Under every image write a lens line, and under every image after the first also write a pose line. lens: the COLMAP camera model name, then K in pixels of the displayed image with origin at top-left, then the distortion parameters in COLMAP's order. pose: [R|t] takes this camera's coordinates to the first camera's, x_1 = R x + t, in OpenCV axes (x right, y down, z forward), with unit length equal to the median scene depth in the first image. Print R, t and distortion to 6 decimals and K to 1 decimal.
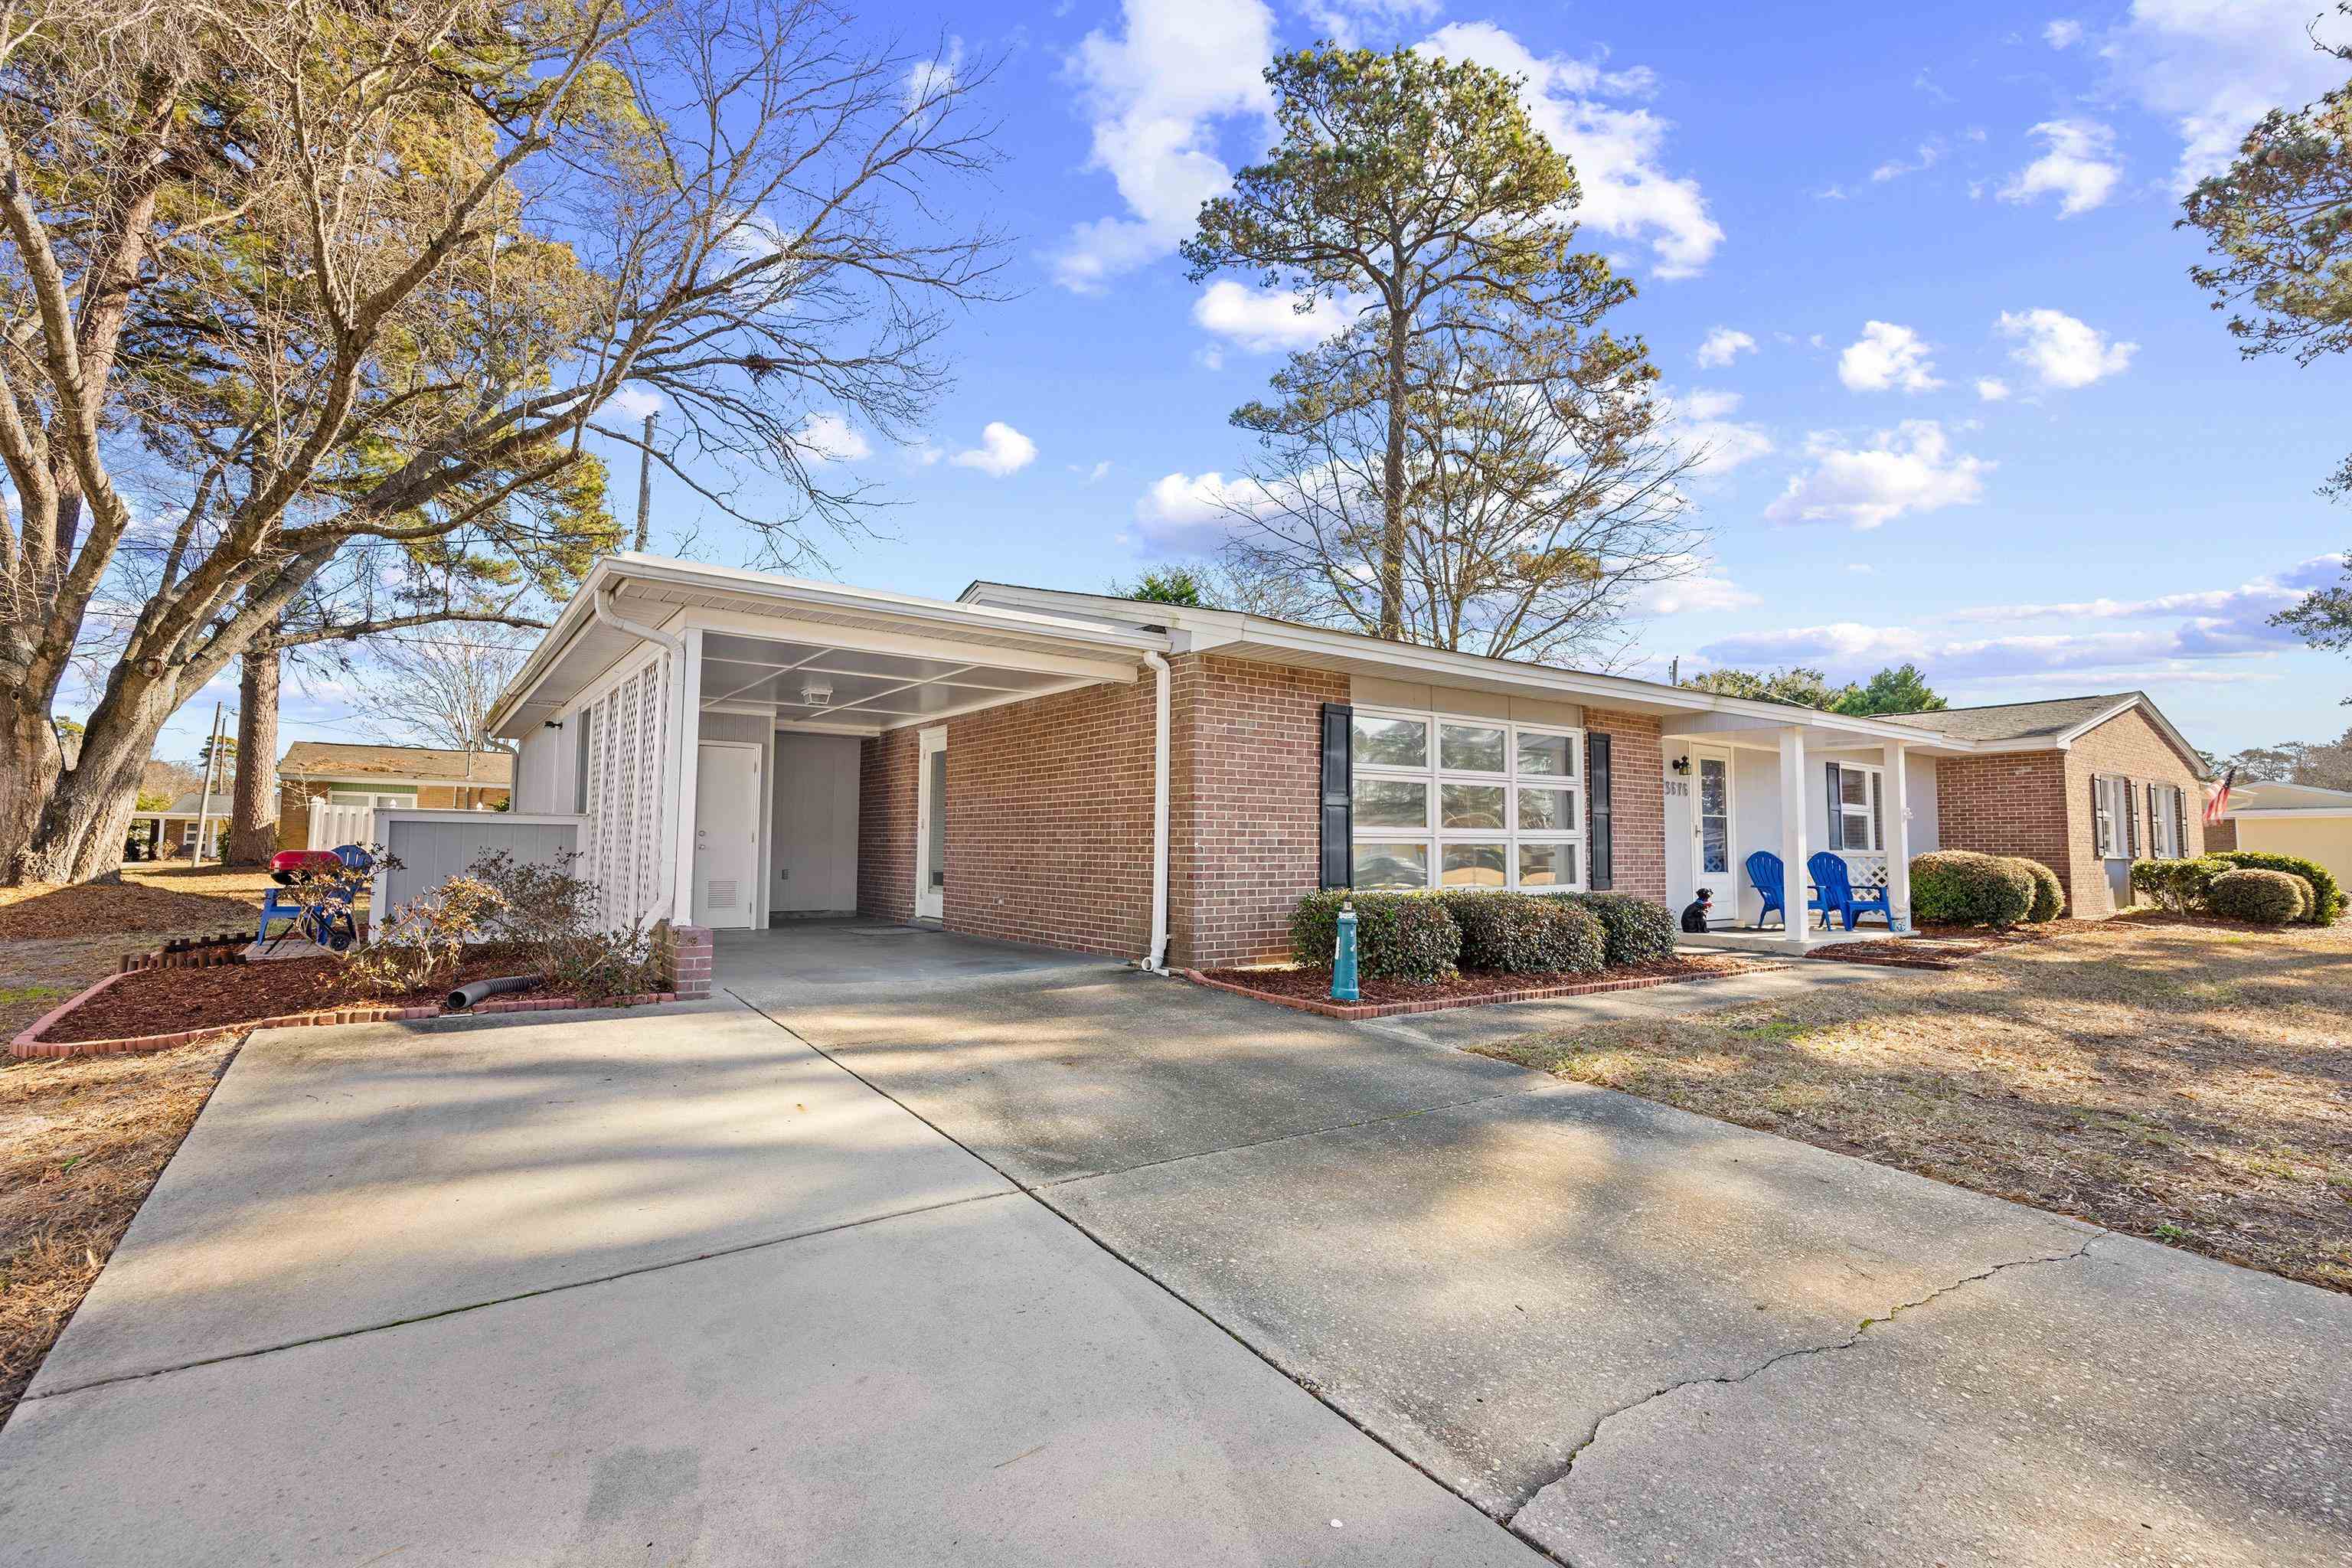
lens RADIAL K [[1108.7, 0, 1199.2], [0, 1108.7, 779.5], [0, 0, 1]] dist [-0.009060, -0.000389]
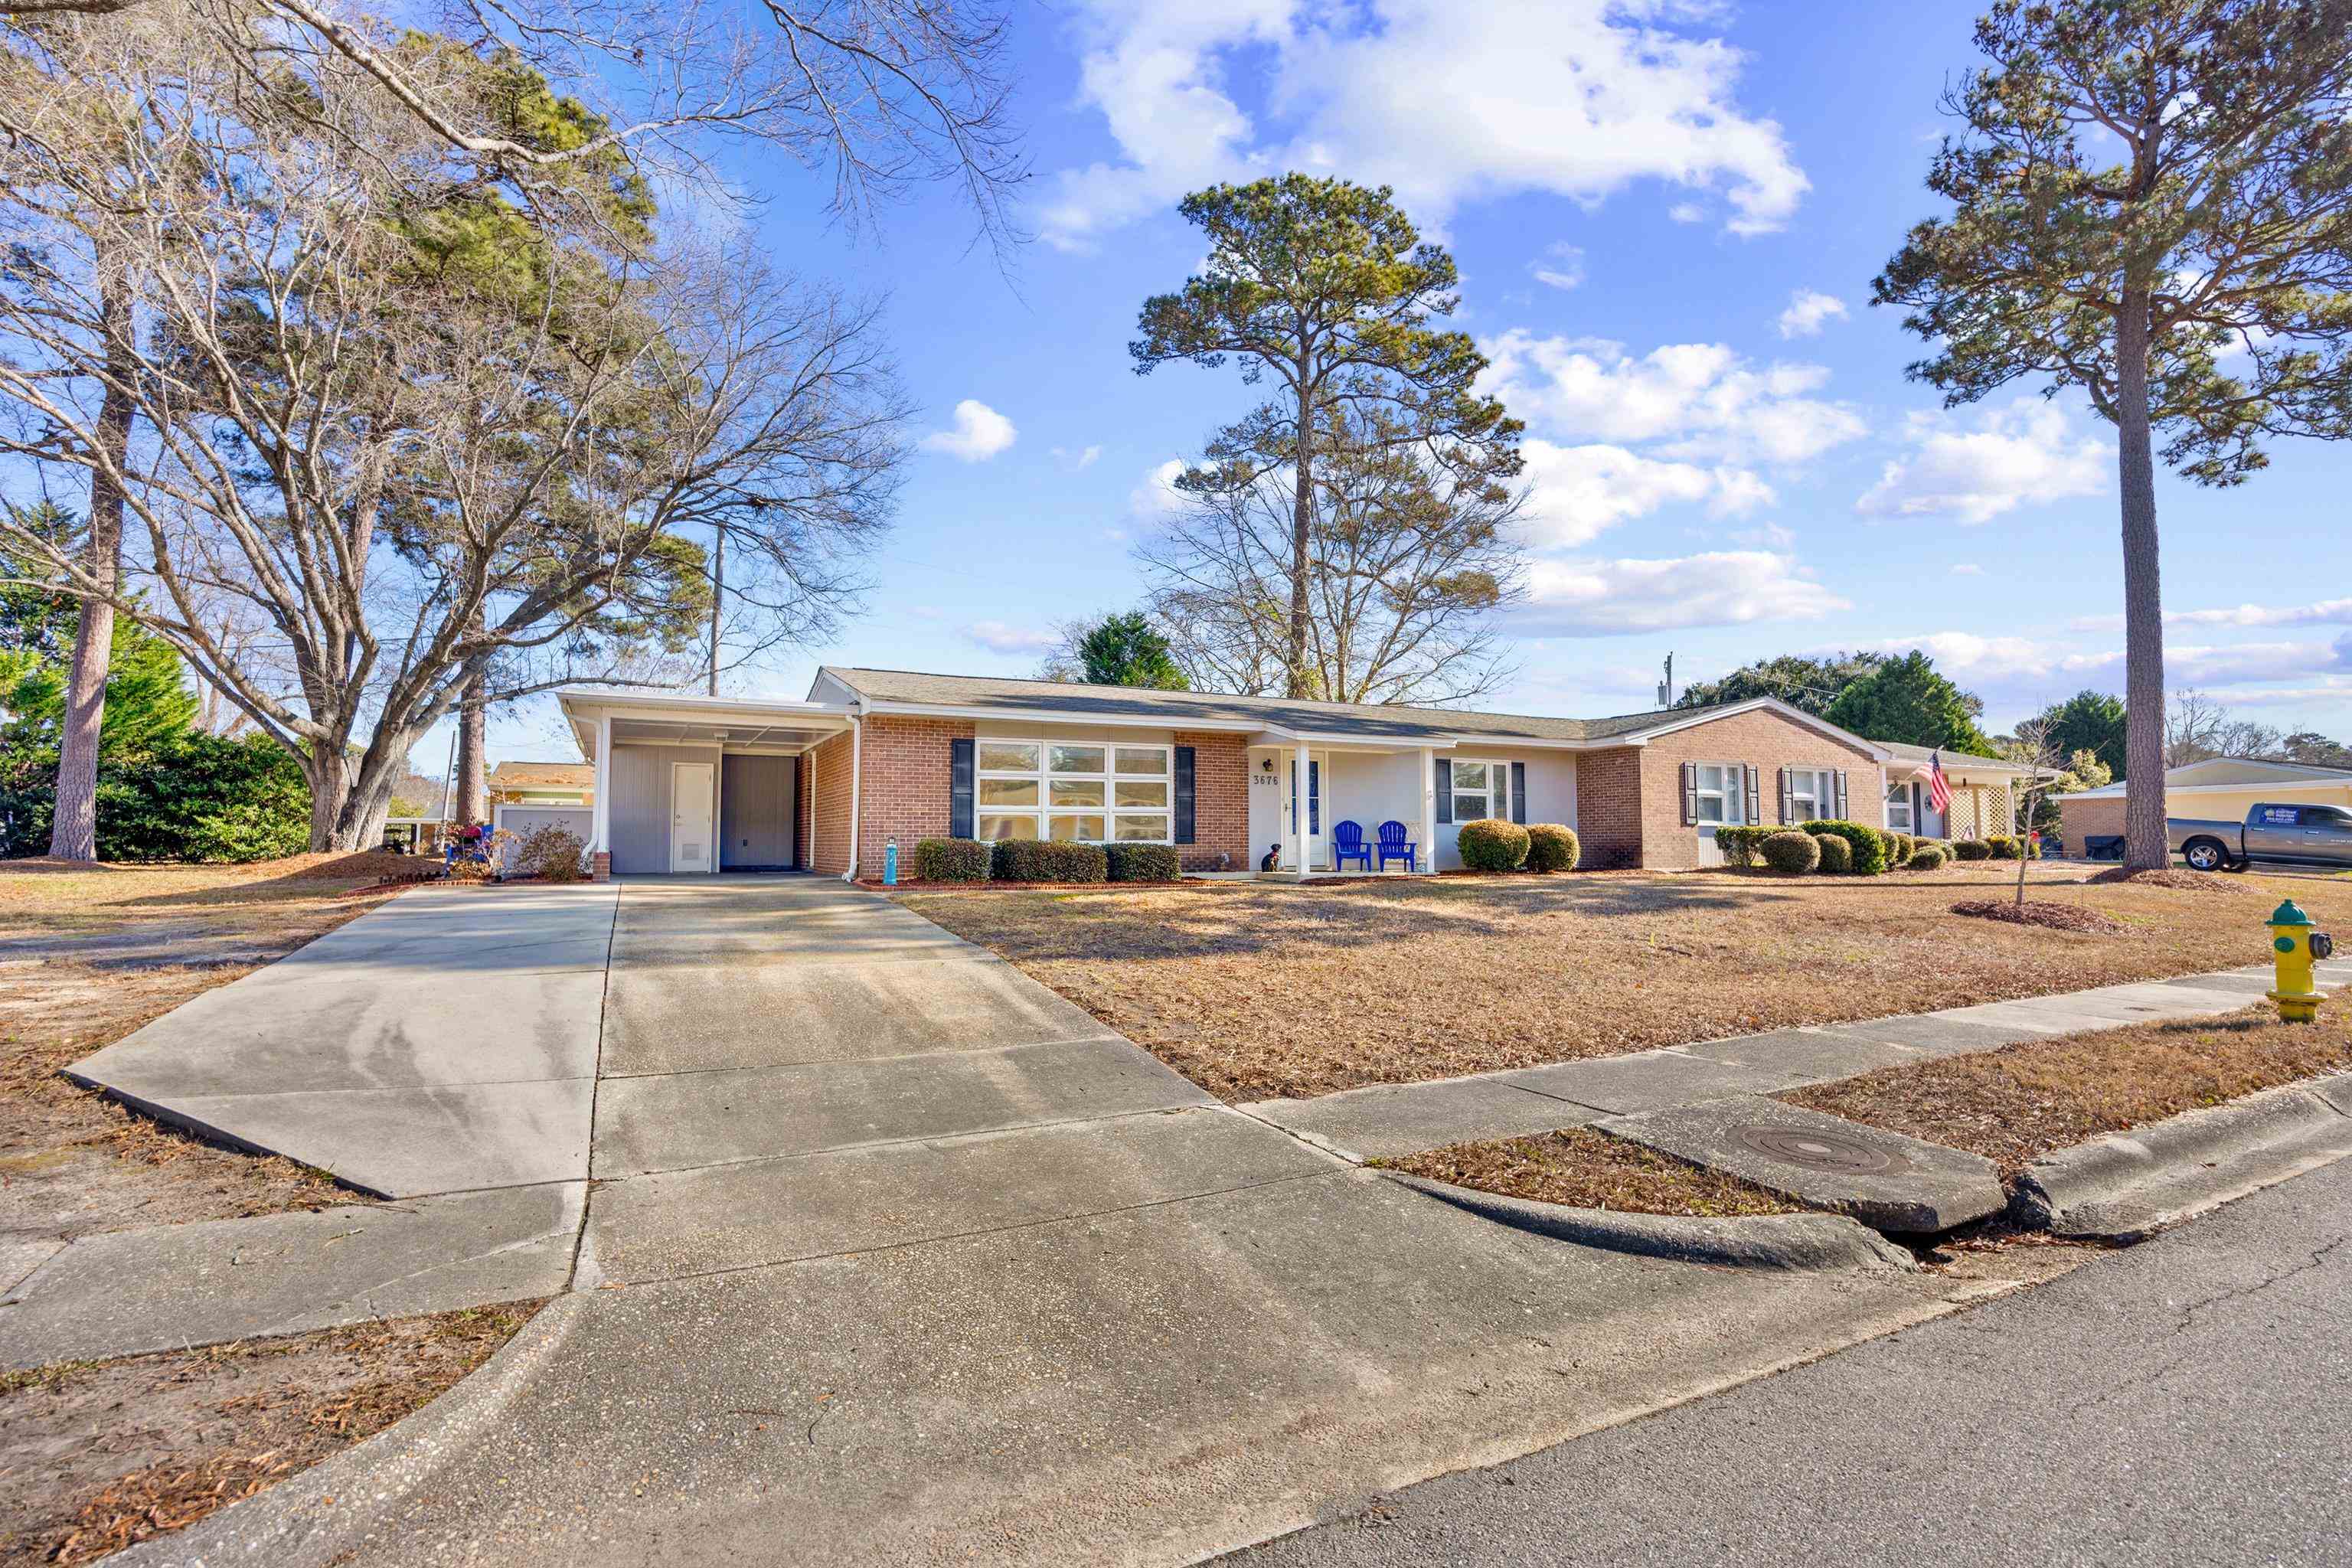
lens RADIAL K [[1145.8, 0, 1204.8], [0, 1145.8, 784.7], [0, 0, 1]] dist [-0.000497, -0.000012]
pose [[0.987024, -0.018336, -0.159522, 0.604920], [0.019469, 0.999795, 0.005544, 0.004316], [0.159388, -0.008578, 0.987179, -0.590724]]
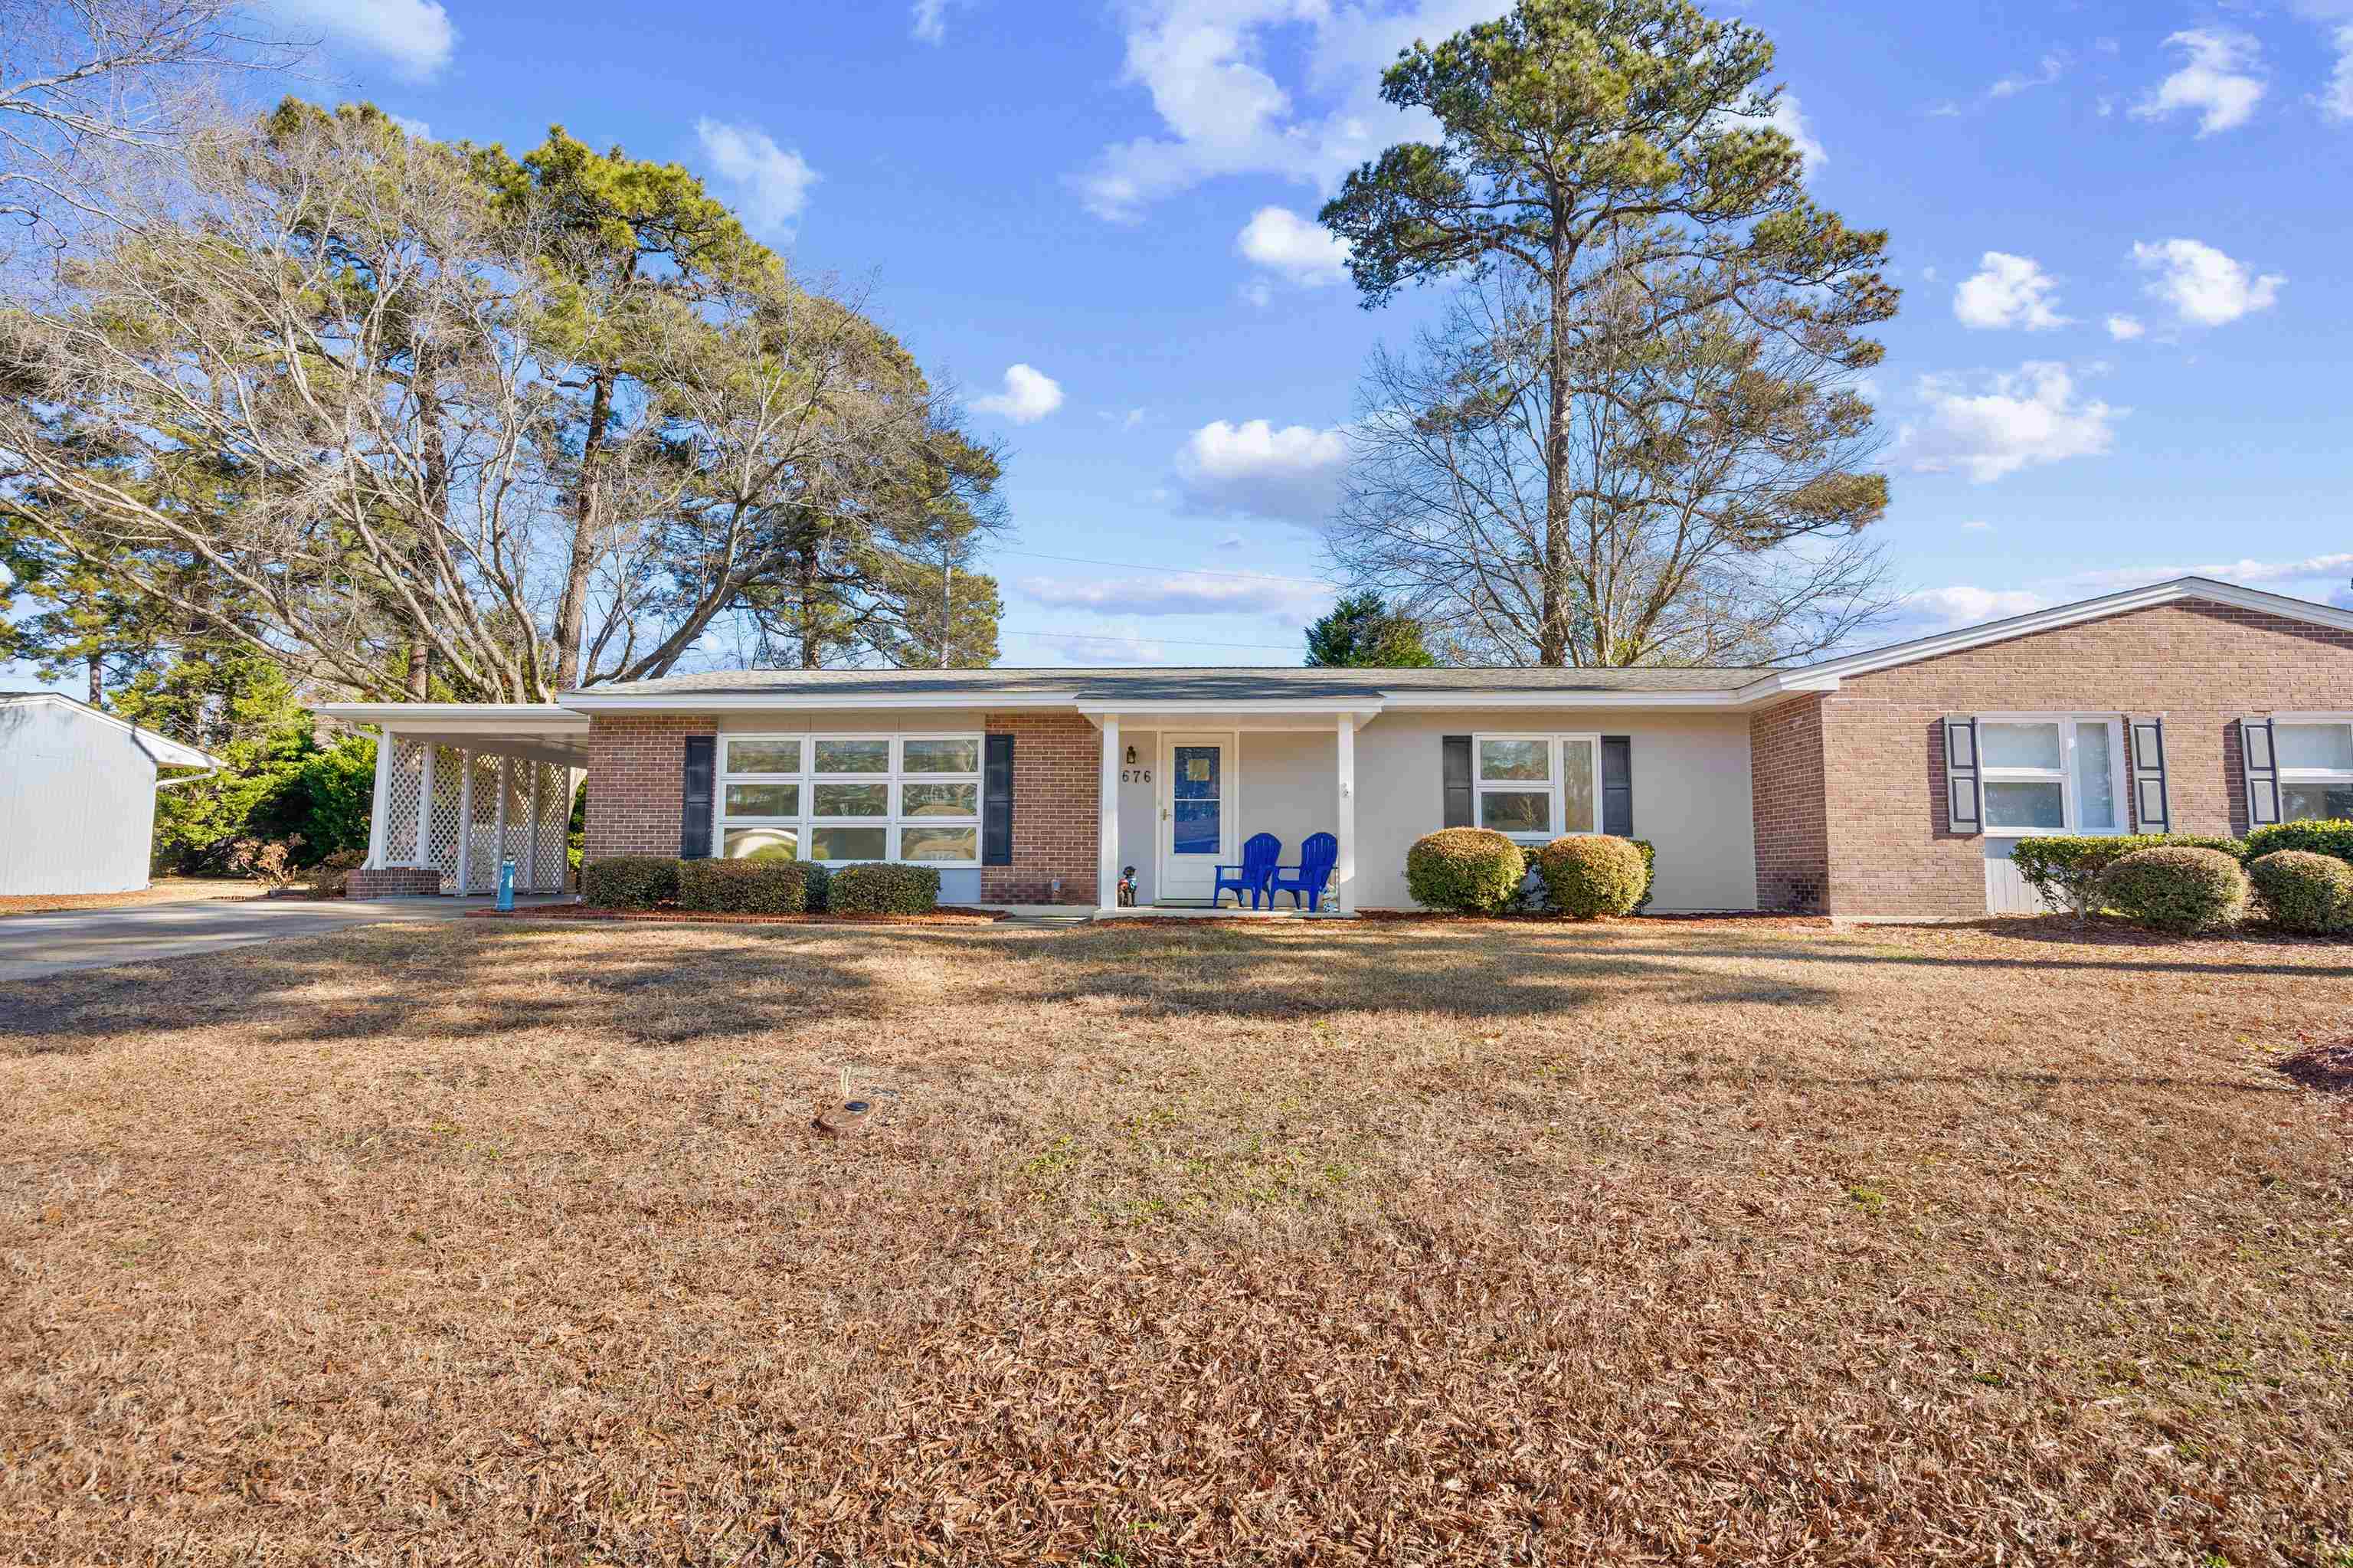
lens RADIAL K [[1145.4, 0, 1168.7], [0, 1145.4, 767.6], [0, 0, 1]] dist [-0.003908, -0.000567]
pose [[0.761024, -0.064837, -0.645476, 1.194137], [0.039035, 0.997767, -0.054200, 0.062759], [0.647548, 0.016051, 0.761855, 0.169304]]
